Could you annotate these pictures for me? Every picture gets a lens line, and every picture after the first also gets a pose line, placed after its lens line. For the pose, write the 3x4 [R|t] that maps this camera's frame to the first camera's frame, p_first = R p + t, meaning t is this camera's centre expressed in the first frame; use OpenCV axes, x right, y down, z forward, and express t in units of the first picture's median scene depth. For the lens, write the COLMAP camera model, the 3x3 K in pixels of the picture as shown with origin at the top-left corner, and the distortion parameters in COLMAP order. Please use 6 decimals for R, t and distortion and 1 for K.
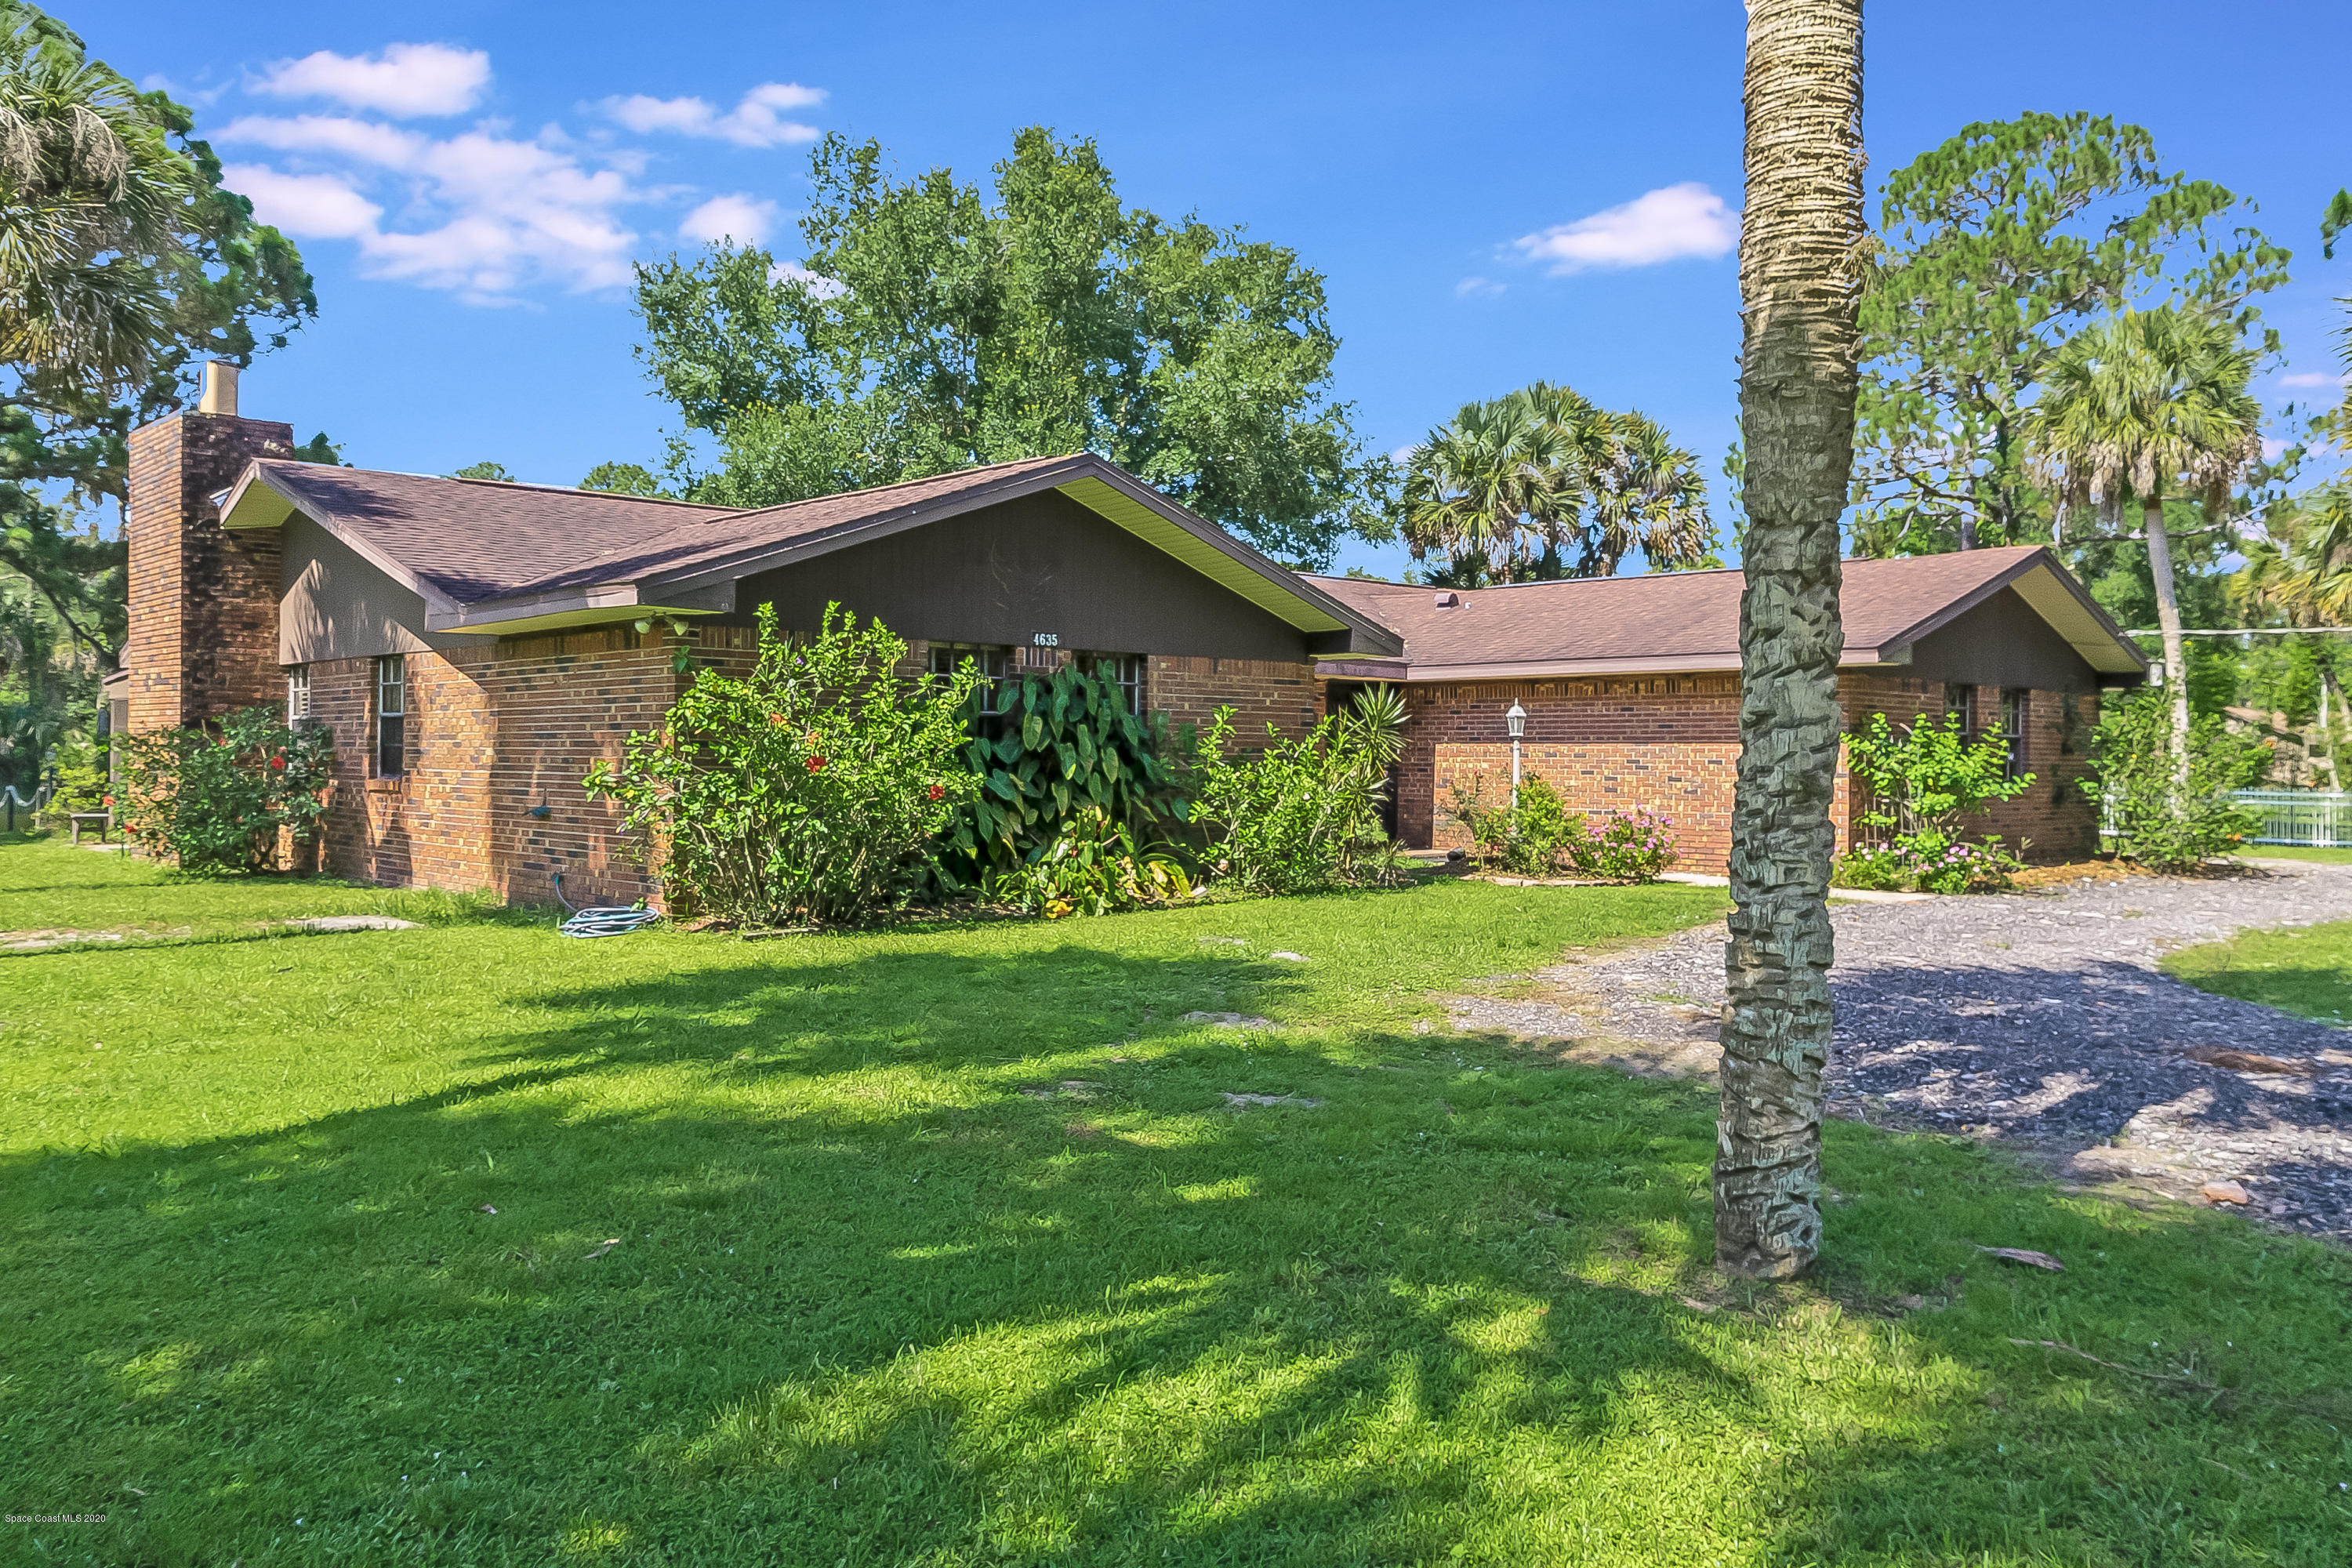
lens RADIAL K [[1768.7, 0, 1168.2], [0, 1768.7, 765.4], [0, 0, 1]] dist [0.006691, 0.002458]
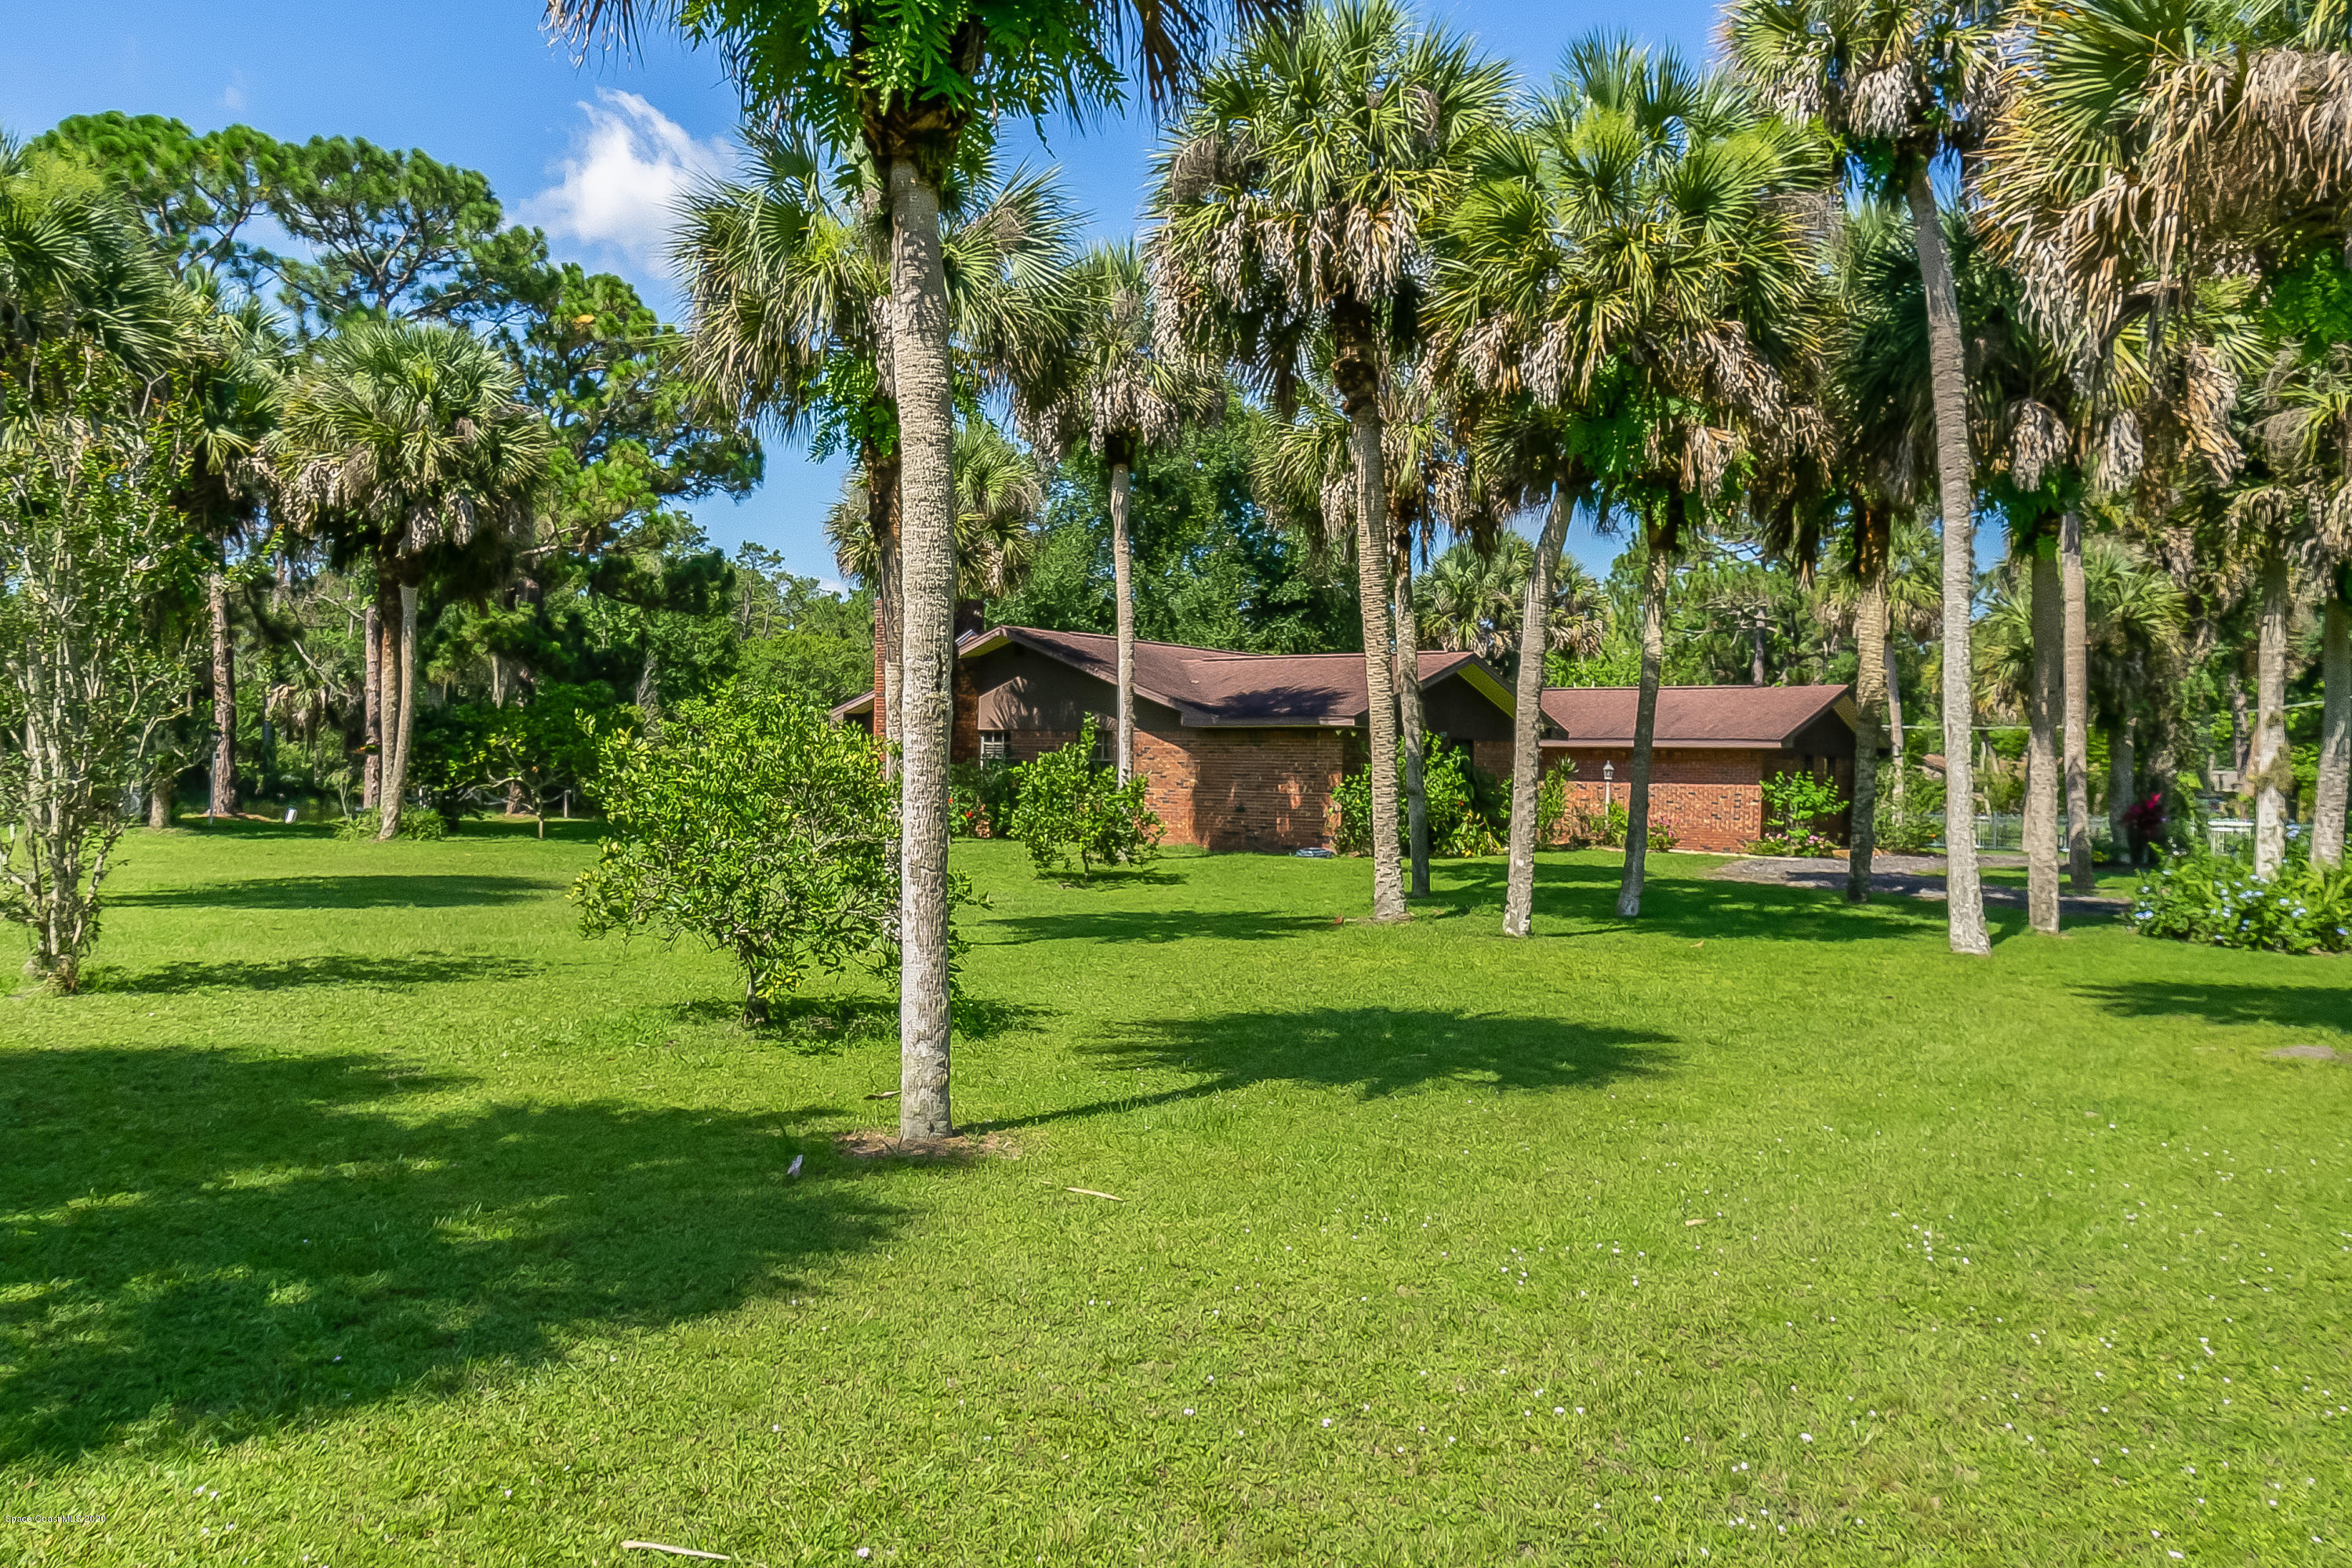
lens RADIAL K [[1768.7, 0, 1181.9], [0, 1768.7, 799.3], [0, 0, 1]] dist [0.006691, 0.002458]
pose [[0.989222, 0.013792, 0.145773, -0.339727], [-0.014945, 0.999865, 0.006814, 0.000076], [-0.145659, -0.008919, 0.989295, -0.545143]]
